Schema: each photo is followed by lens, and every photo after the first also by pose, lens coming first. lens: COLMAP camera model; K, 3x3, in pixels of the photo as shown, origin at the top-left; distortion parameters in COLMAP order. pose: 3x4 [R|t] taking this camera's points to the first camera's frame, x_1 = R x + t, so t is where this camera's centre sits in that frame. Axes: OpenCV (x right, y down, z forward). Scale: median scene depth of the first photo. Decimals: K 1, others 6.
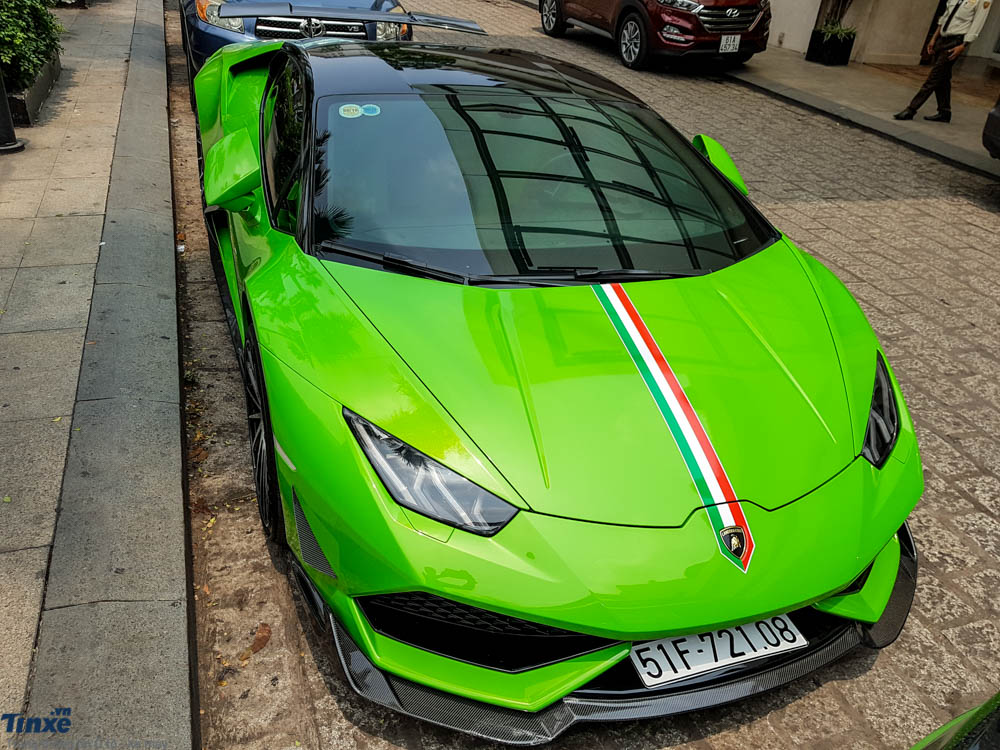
lens RADIAL K [[794.7, 0, 493.4], [0, 794.7, 377.8], [0, 0, 1]] dist [0.017862, -0.044172]
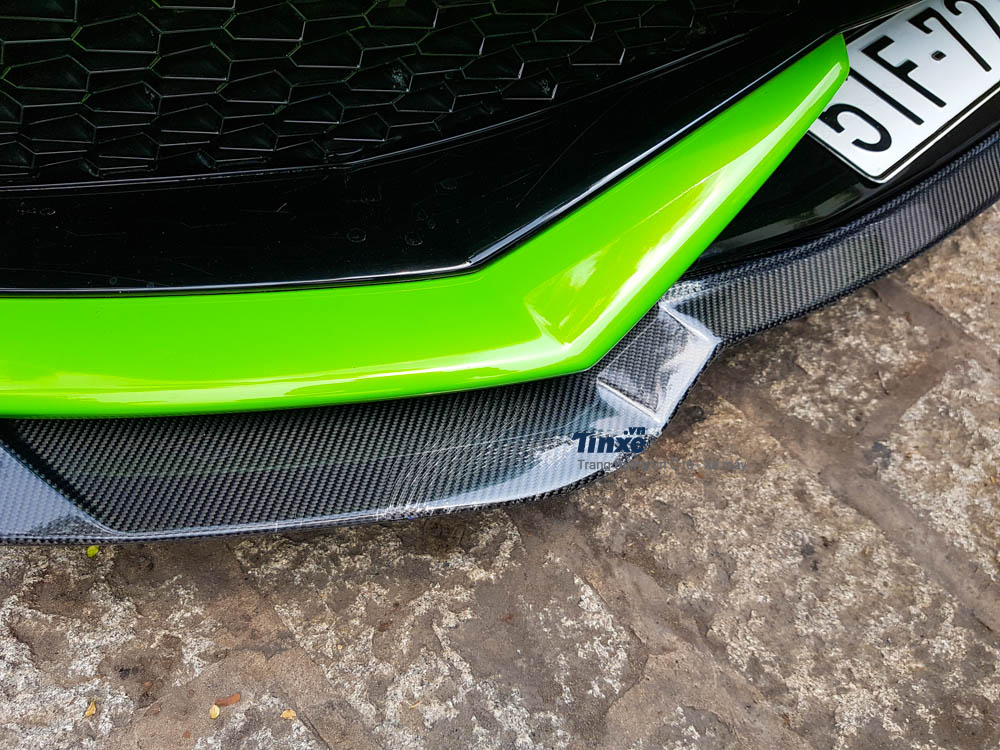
lens RADIAL K [[794.7, 0, 497.0], [0, 794.7, 398.3], [0, 0, 1]] dist [0.017862, -0.044172]
pose [[0.925102, -0.332606, 0.183192, -0.025865], [0.216773, 0.858698, 0.464378, 0.234004], [-0.311762, -0.389886, 0.866483, 0.611001]]
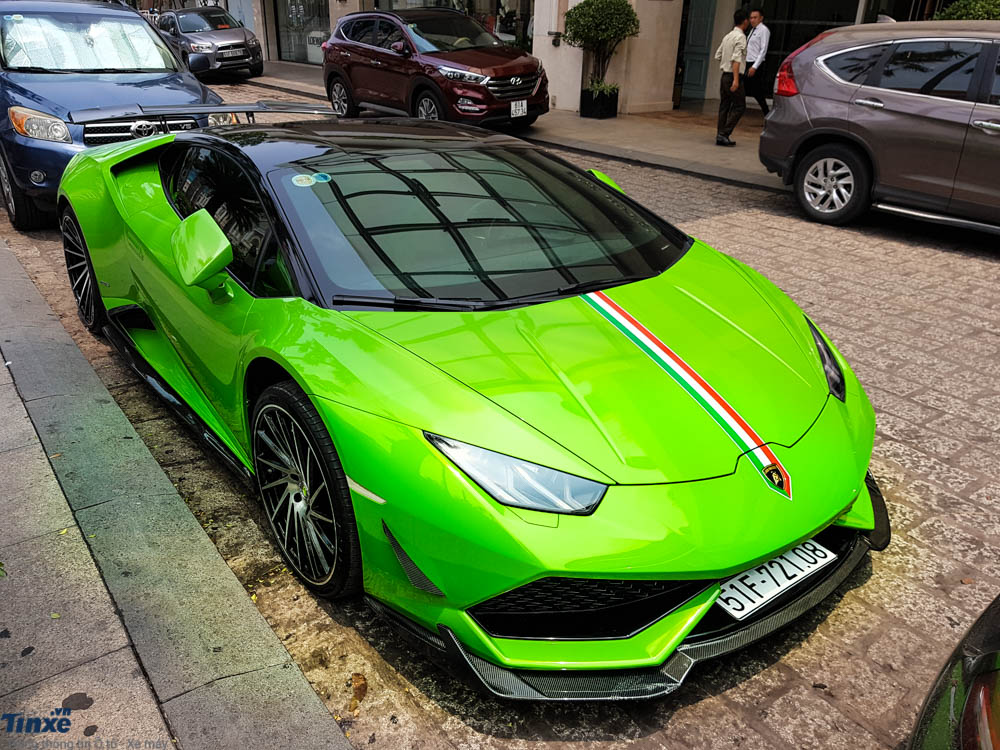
lens RADIAL K [[794.7, 0, 494.1], [0, 794.7, 382.1], [0, 0, 1]] dist [0.017862, -0.044172]
pose [[0.953042, -0.185528, 0.239355, -0.284584], [0.206408, 0.976297, -0.065113, 0.051055], [-0.221601, 0.111460, 0.968746, -0.044515]]
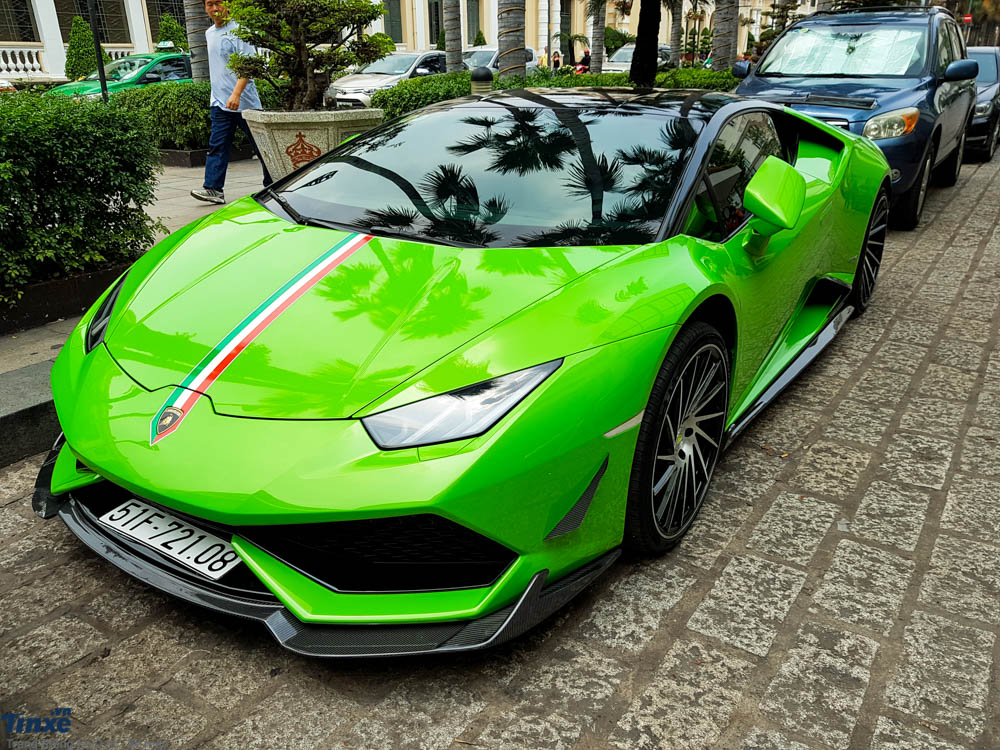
lens RADIAL K [[794.7, 0, 495.5], [0, 794.7, 381.0], [0, 0, 1]] dist [0.017862, -0.044172]
pose [[0.586652, 0.205641, -0.783295, 1.130264], [-0.354374, 0.934891, -0.019970, 0.021854], [0.728189, 0.289295, 0.621329, 0.537712]]
